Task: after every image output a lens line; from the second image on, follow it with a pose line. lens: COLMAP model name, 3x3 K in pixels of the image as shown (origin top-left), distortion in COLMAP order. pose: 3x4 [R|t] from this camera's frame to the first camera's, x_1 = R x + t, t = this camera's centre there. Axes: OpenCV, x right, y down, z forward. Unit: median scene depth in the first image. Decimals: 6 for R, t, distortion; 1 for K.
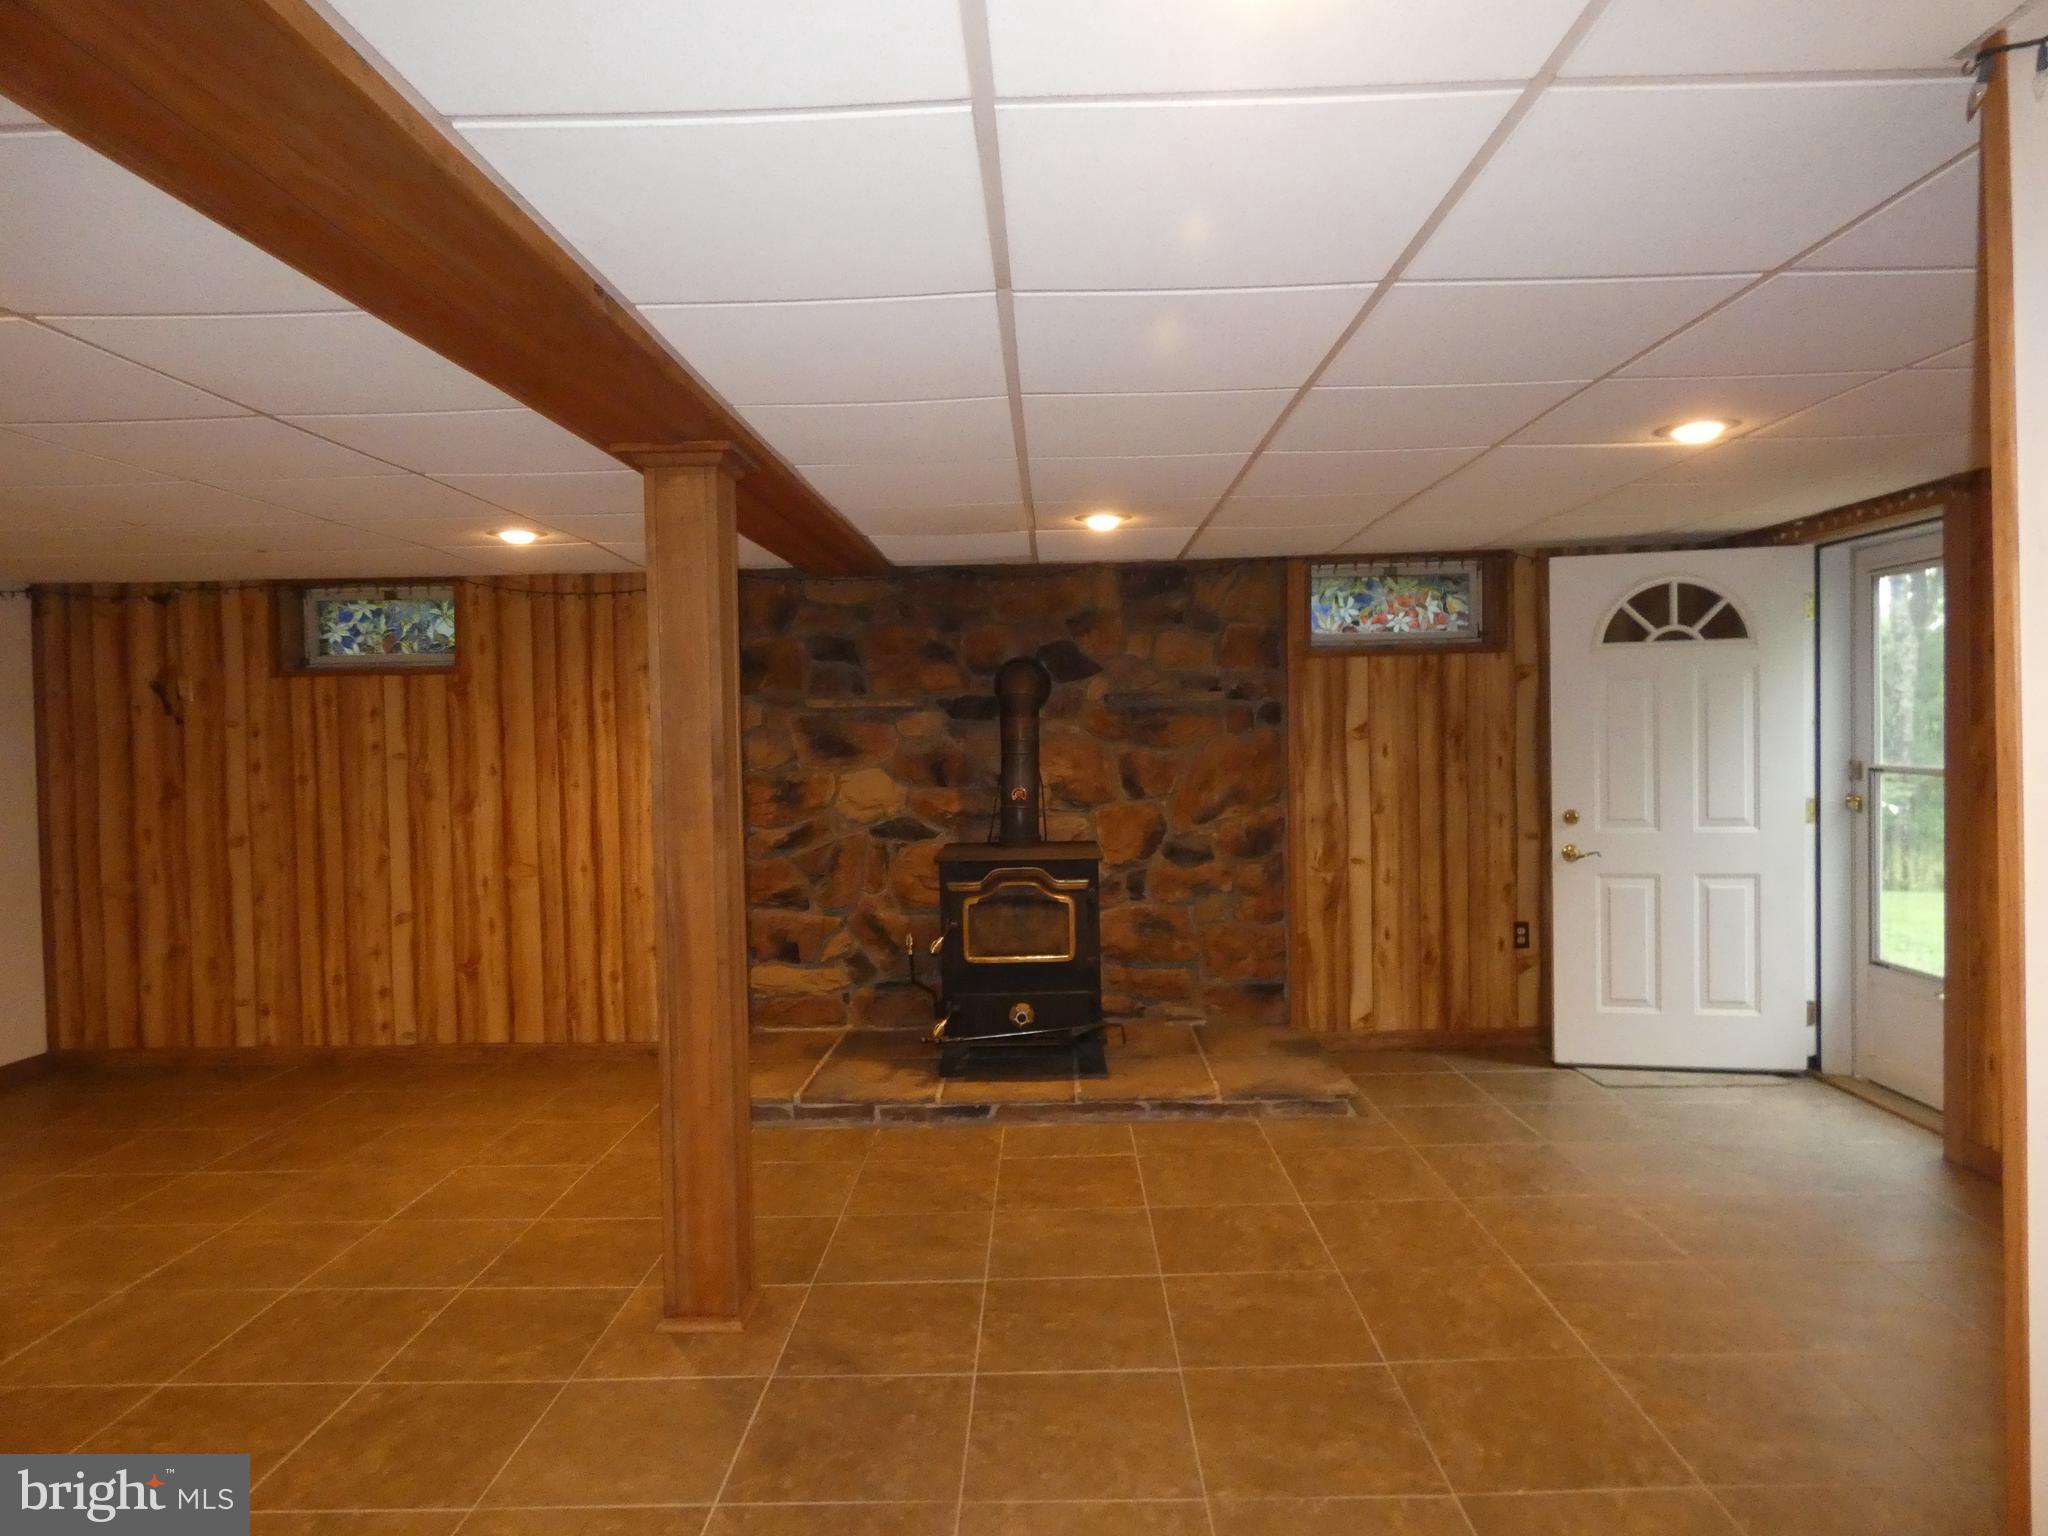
lens RADIAL K [[1225.7, 0, 1024.7], [0, 1225.7, 763.6], [0, 0, 1]] dist [-0.000008, 0.001852]
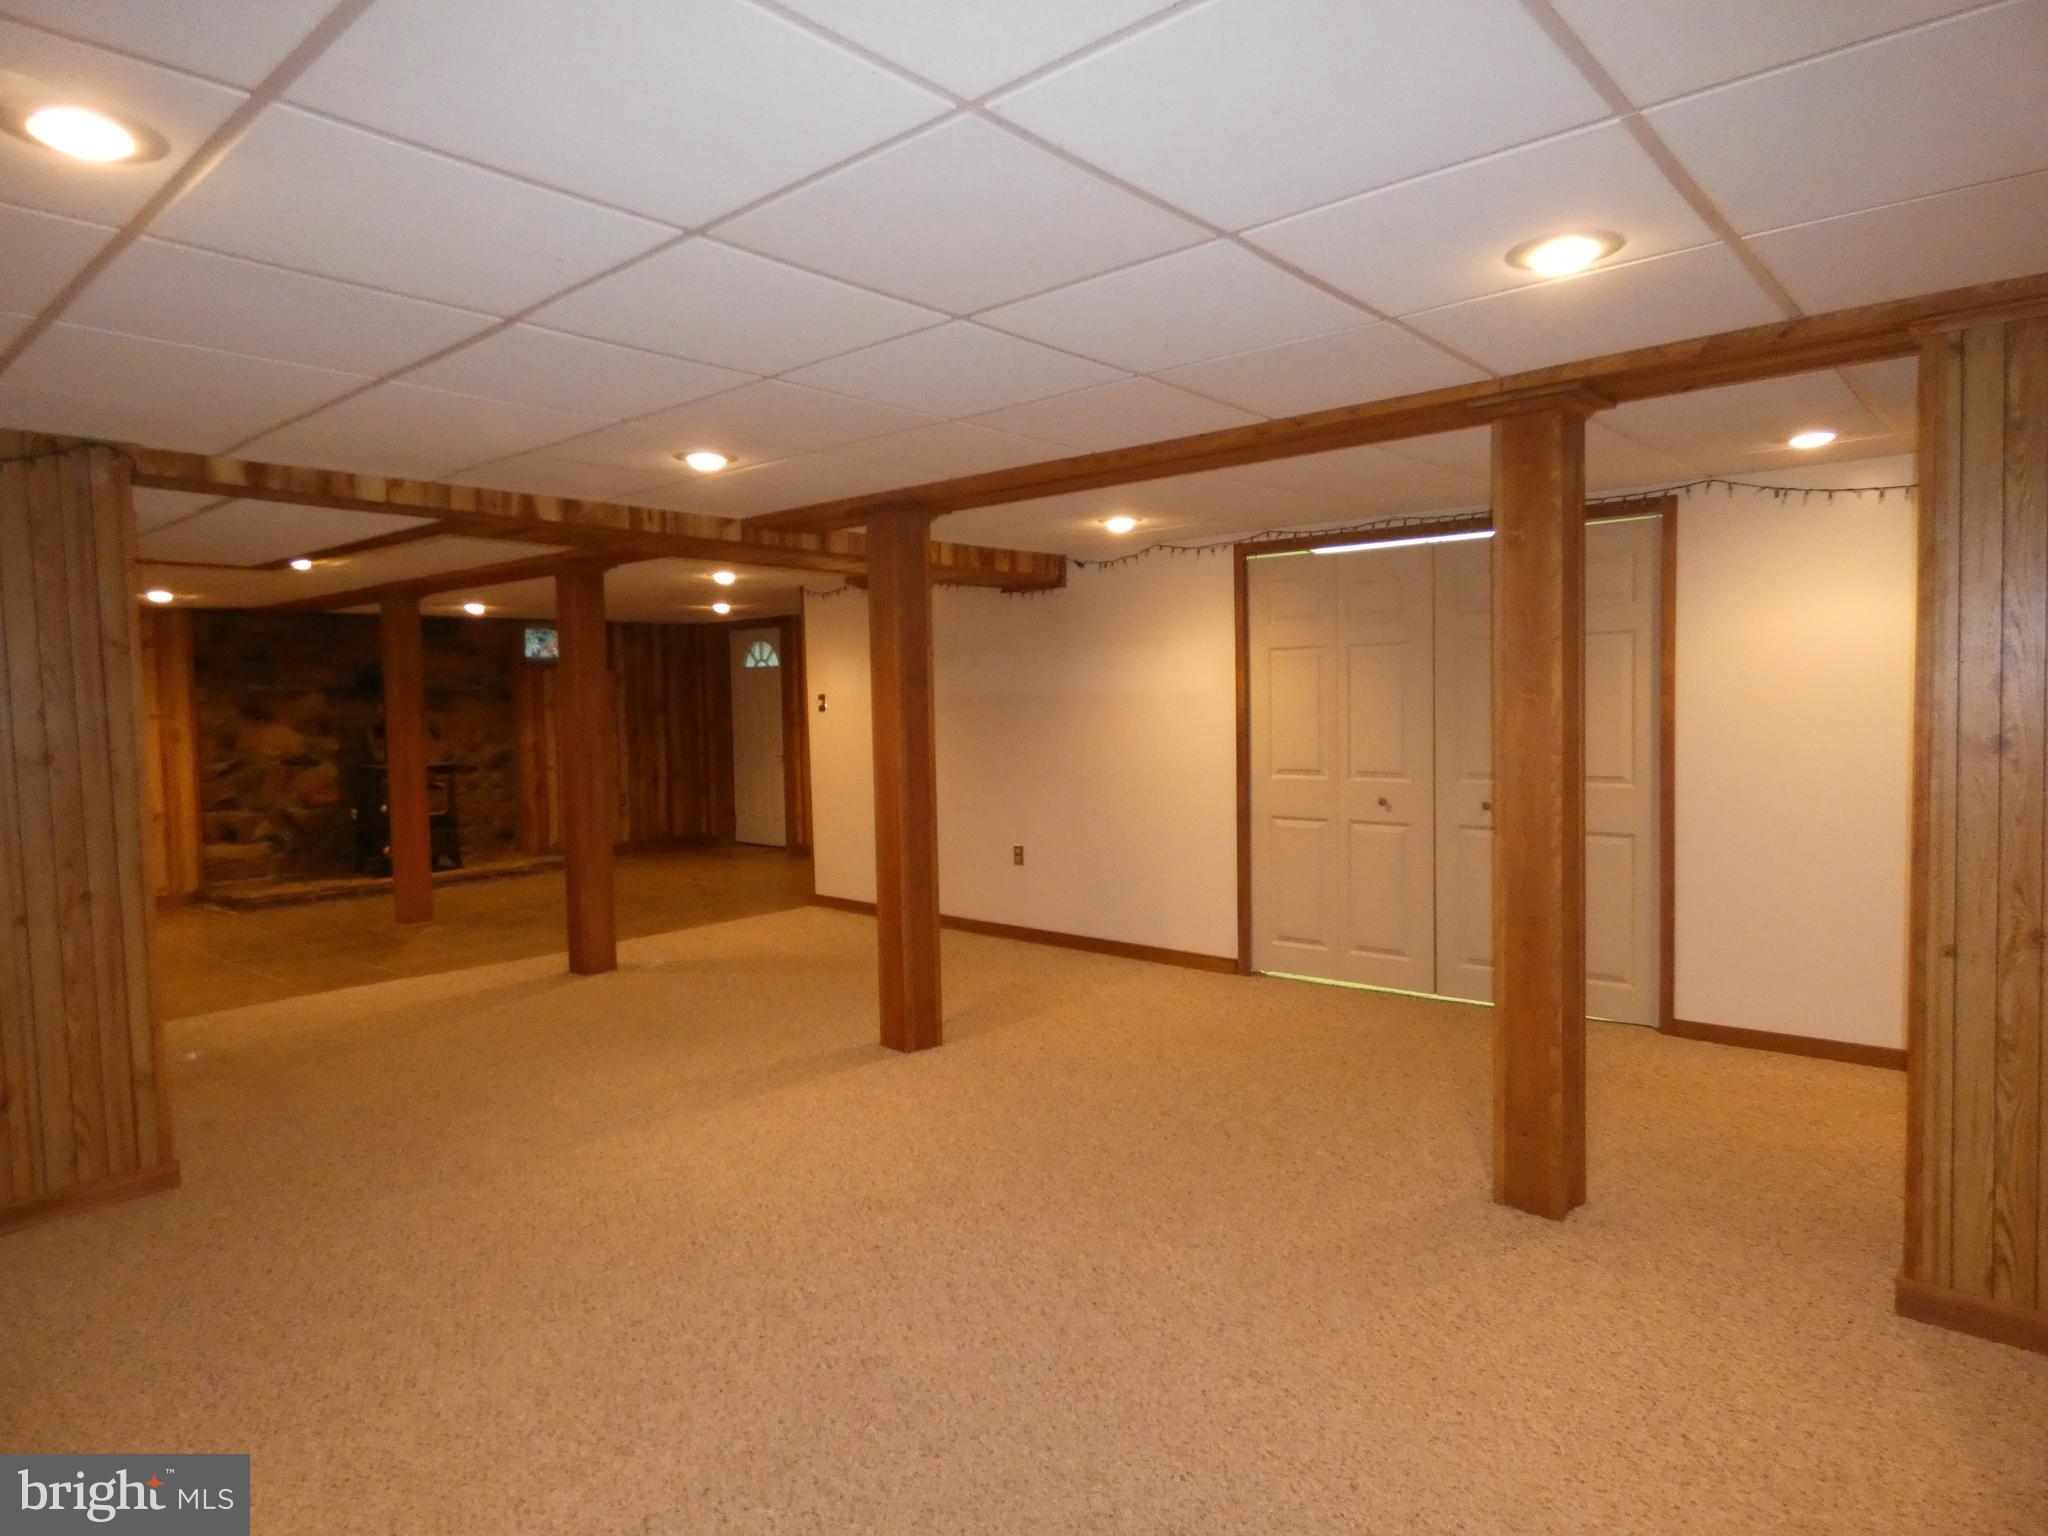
lens RADIAL K [[1225.7, 0, 1024.7], [0, 1225.7, 763.6], [0, 0, 1]] dist [-0.000008, 0.001852]
pose [[0.642935, -0.033521, 0.765187, -0.782961], [0.028501, 0.999397, 0.019834, 0.052760], [-0.765390, 0.009057, 0.643503, -0.926626]]
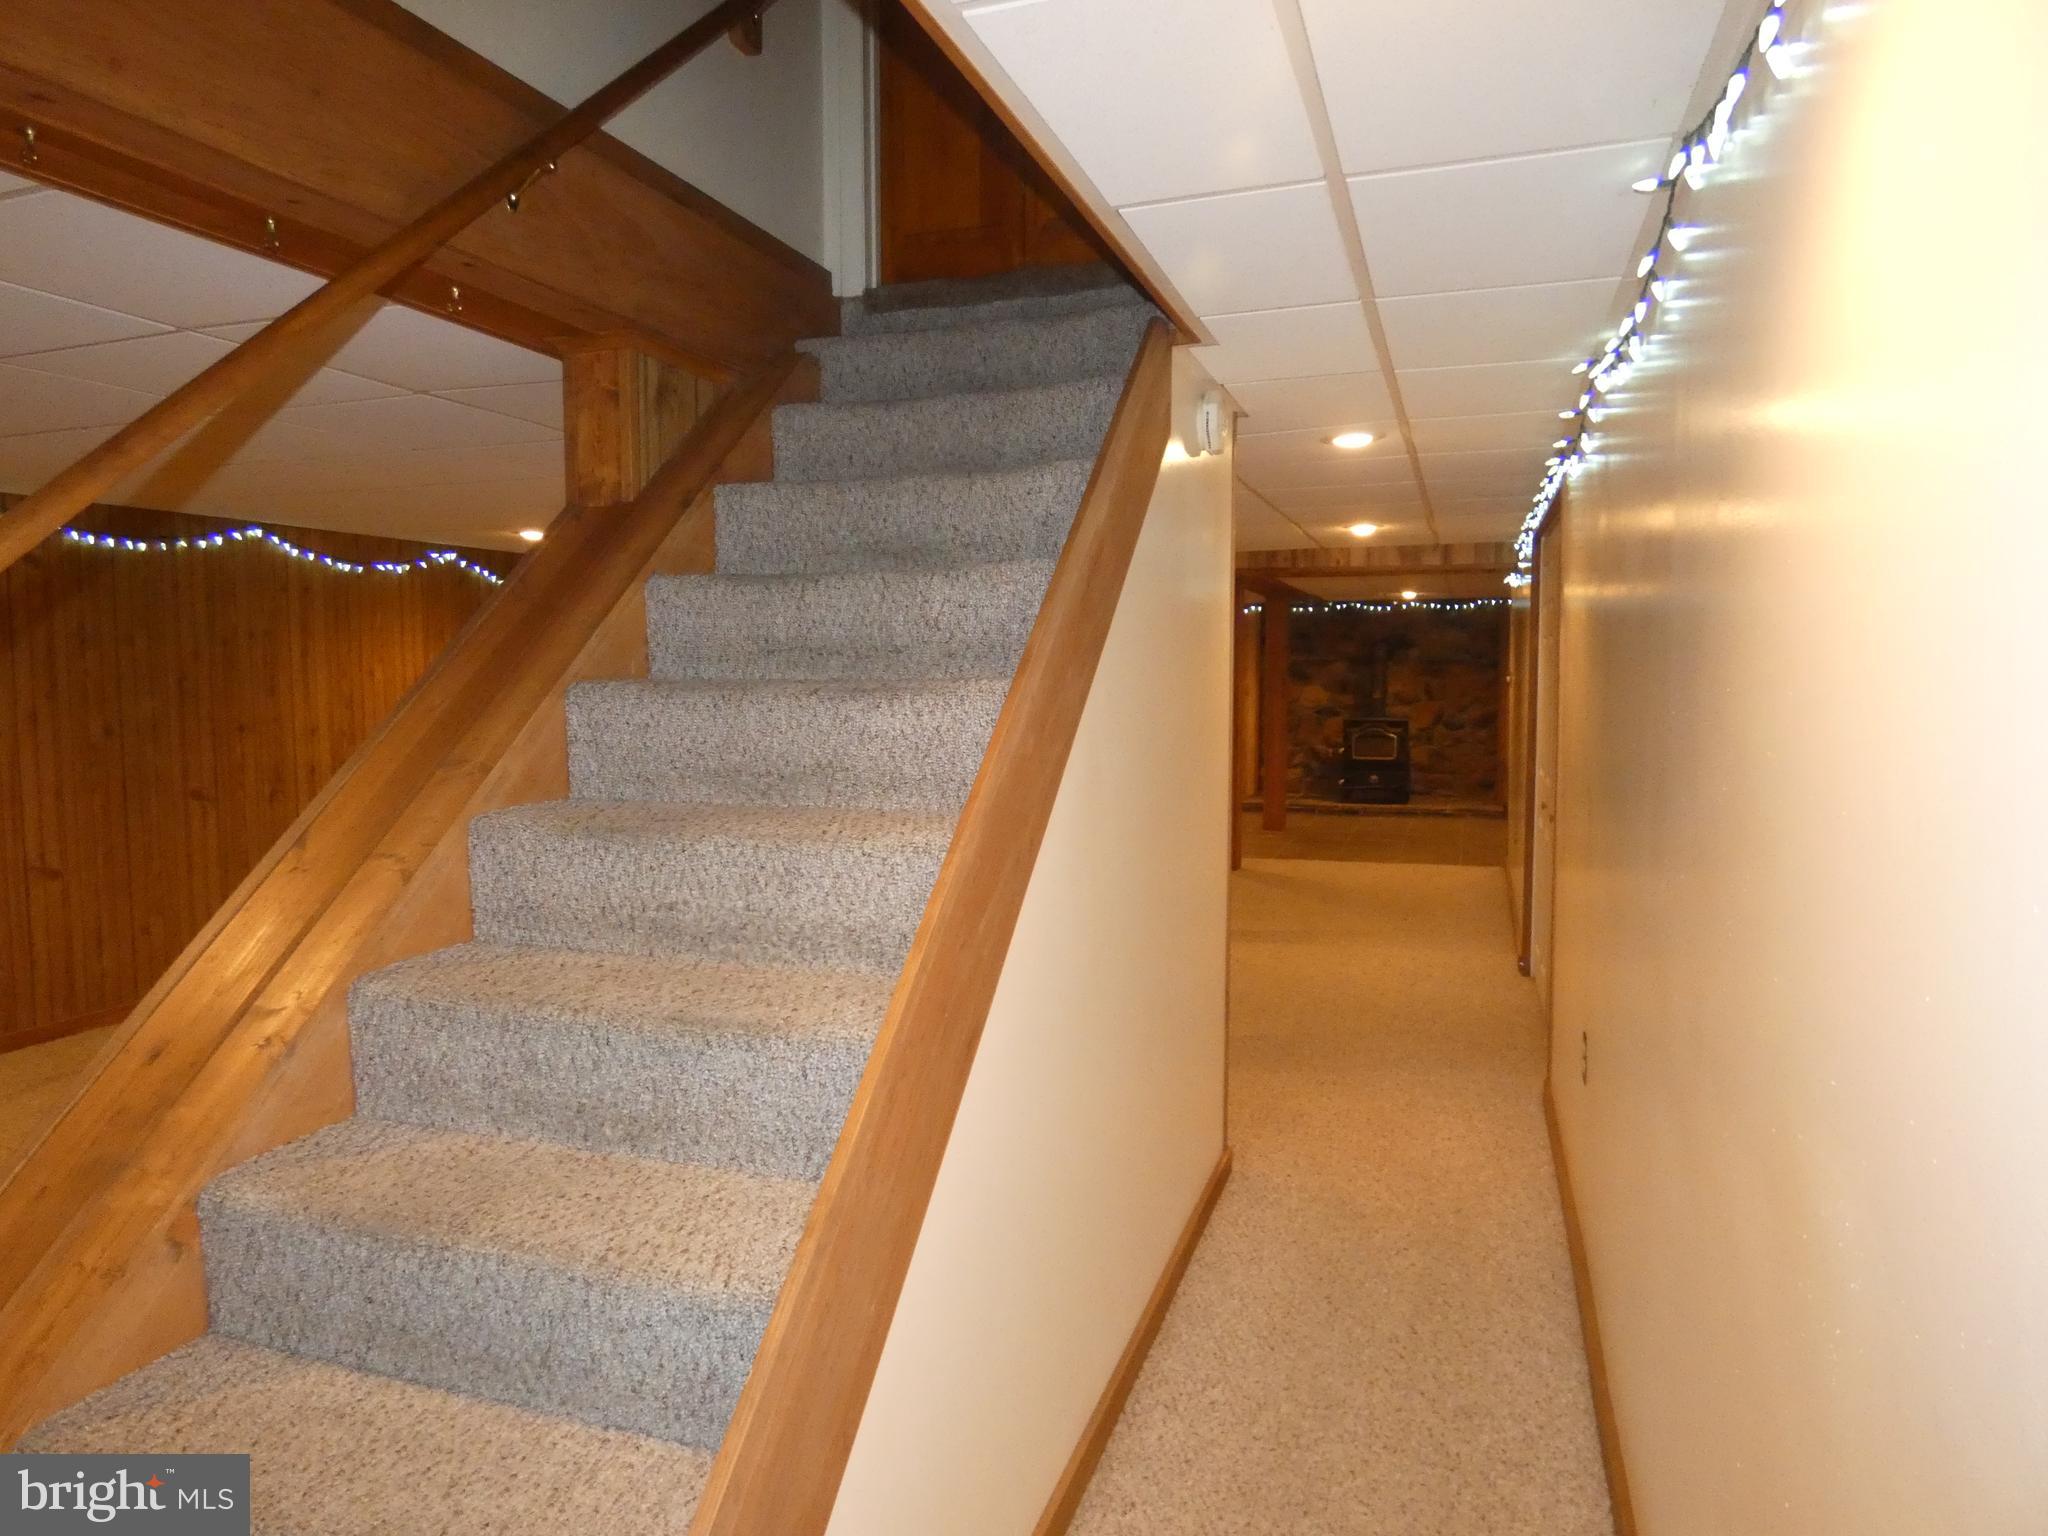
lens RADIAL K [[1277.3, 0, 1018.6], [0, 1277.3, 765.8], [0, 0, 1]] dist [-0.017536, -0.000190]
pose [[0.949862, 0.039031, -0.310225, 0.103158], [-0.023711, 0.998313, 0.053002, 0.042145], [0.311771, -0.042989, 0.949184, -1.546899]]
